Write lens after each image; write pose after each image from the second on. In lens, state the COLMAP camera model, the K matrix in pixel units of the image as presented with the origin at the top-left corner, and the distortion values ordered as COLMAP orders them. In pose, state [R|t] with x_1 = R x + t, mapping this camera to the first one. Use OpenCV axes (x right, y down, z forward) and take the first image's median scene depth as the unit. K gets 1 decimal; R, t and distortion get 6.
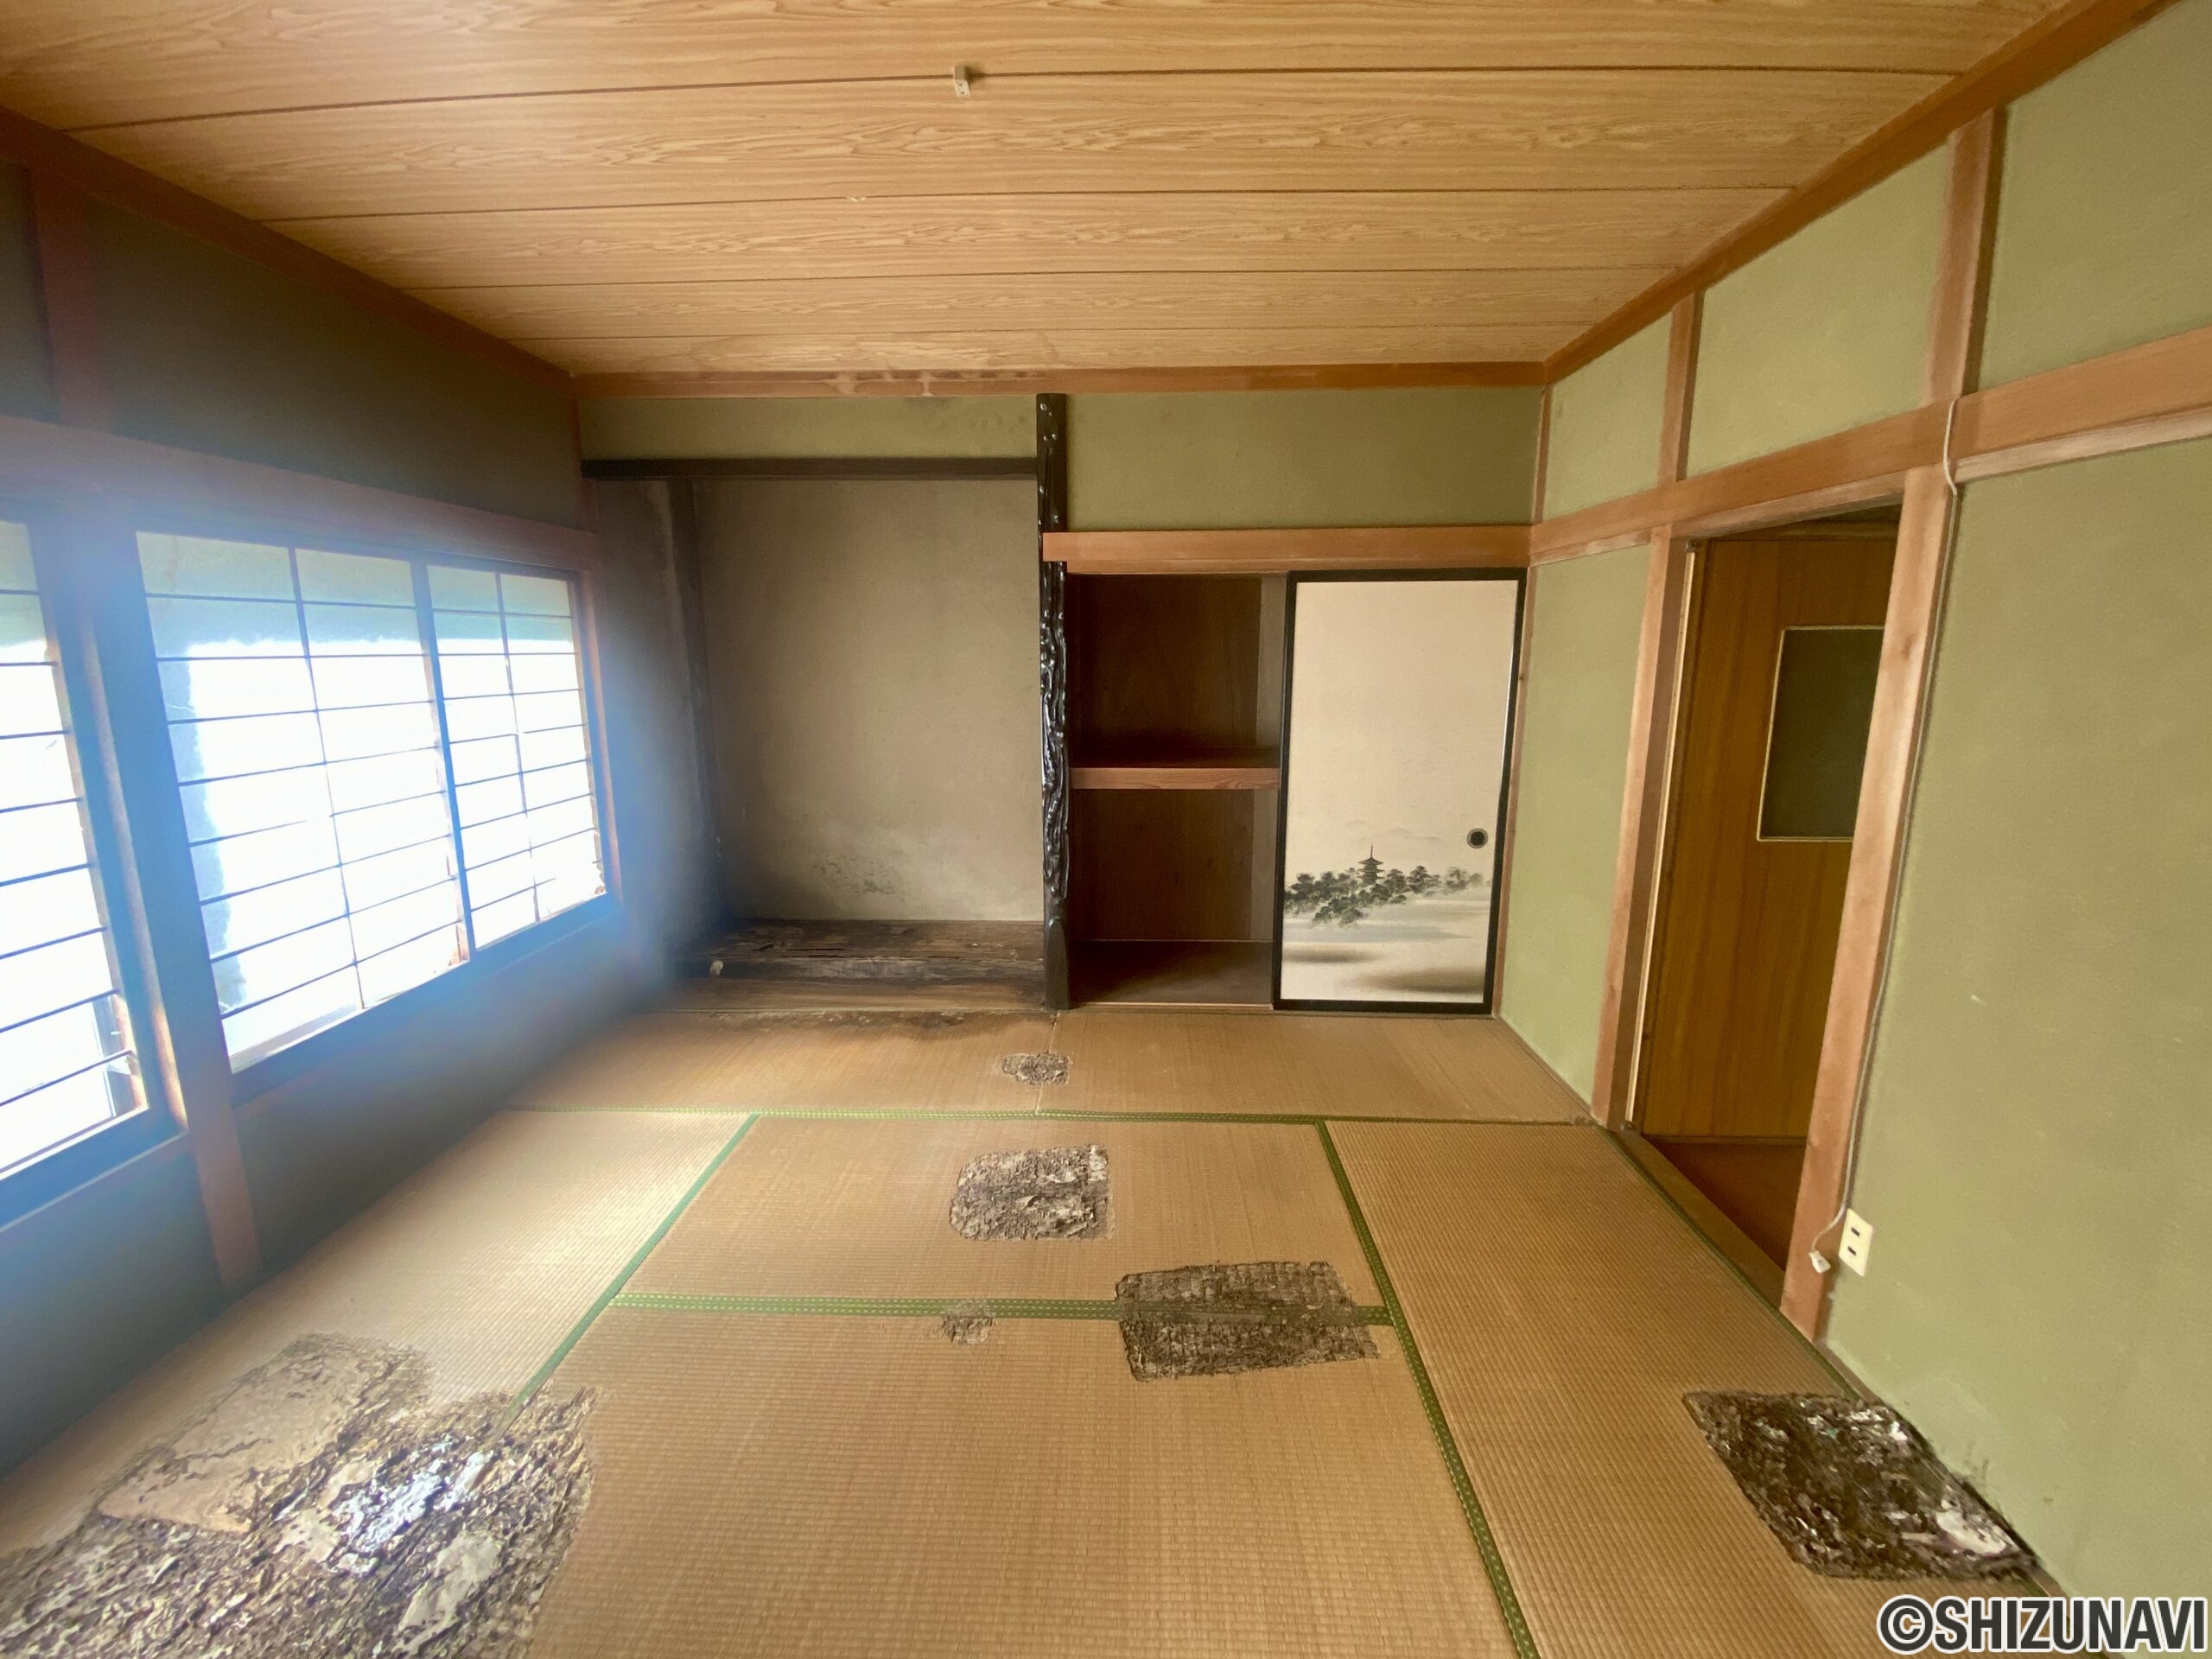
lens RADIAL K [[908.8, 0, 1105.7], [0, 908.8, 833.1], [0, 0, 1]] dist [0.064308, -0.050420]
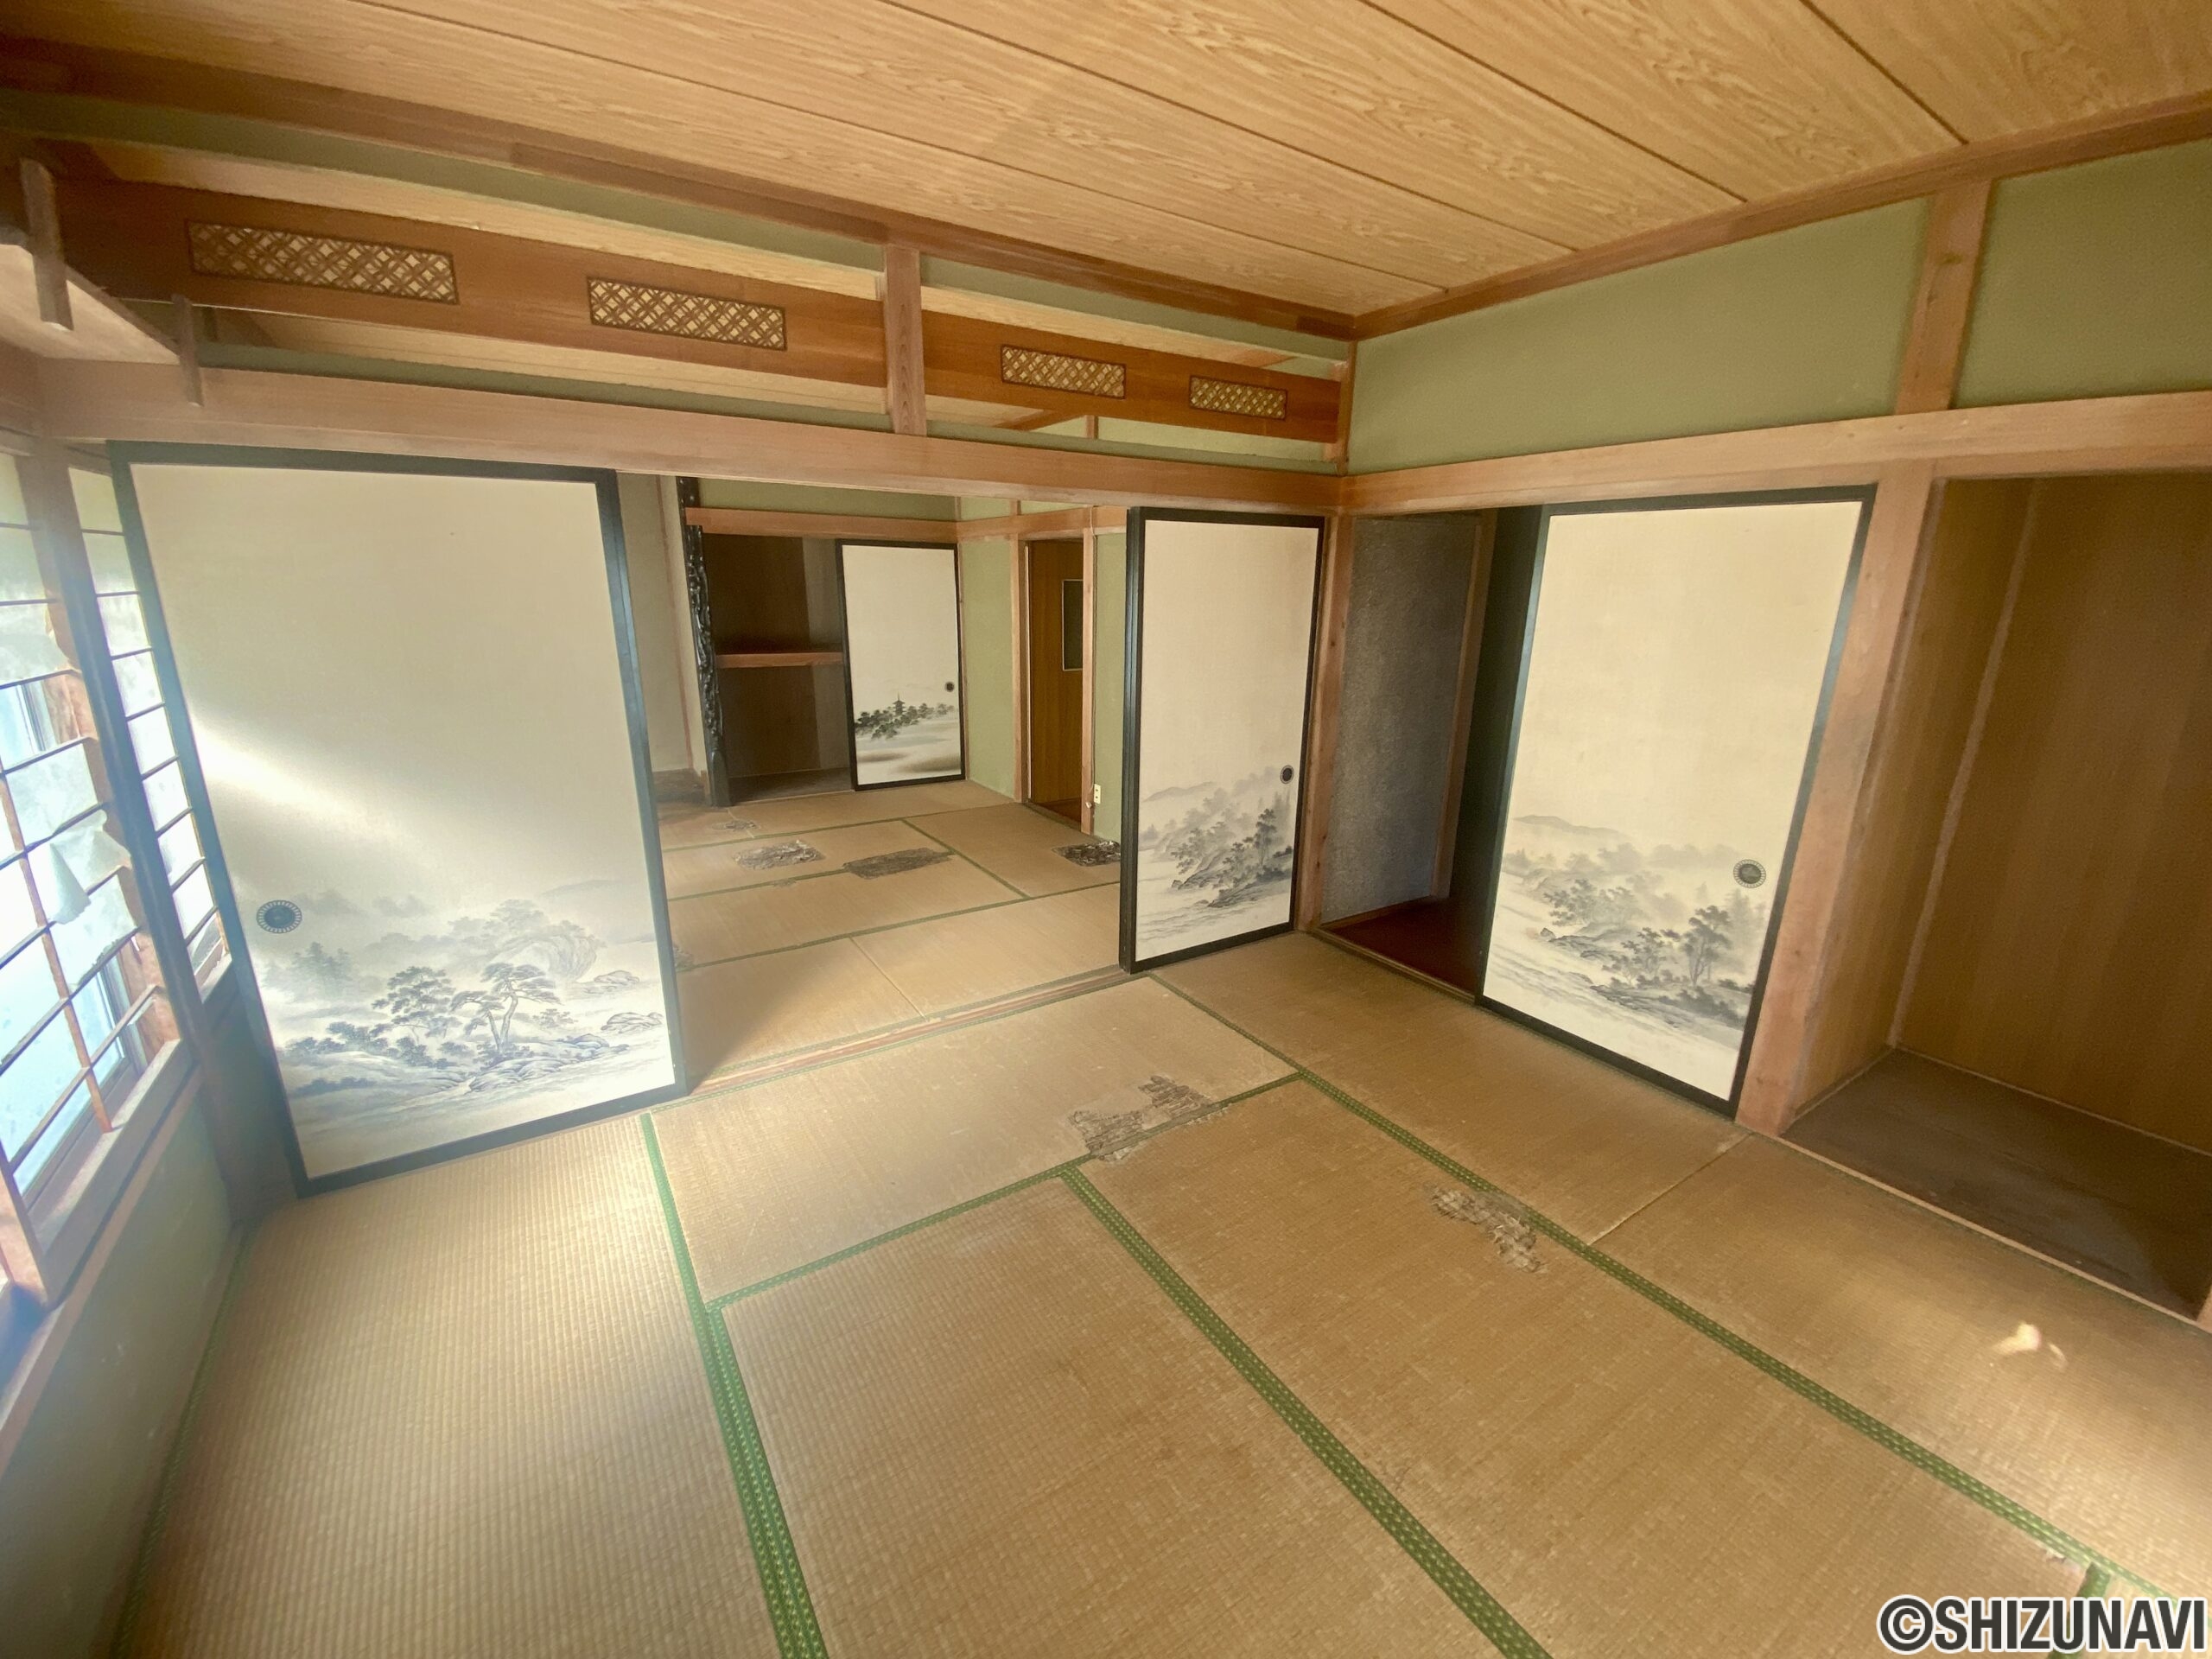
lens RADIAL K [[885.0, 0, 1106.0], [0, 885.0, 829.5], [0, 0, 1]] dist [0.013817, -0.018383]
pose [[0.814594, -0.135735, 0.563927, -0.451266], [0.095345, 0.990343, 0.100646, 0.160123], [-0.572142, -0.028218, 0.819669, -0.777027]]
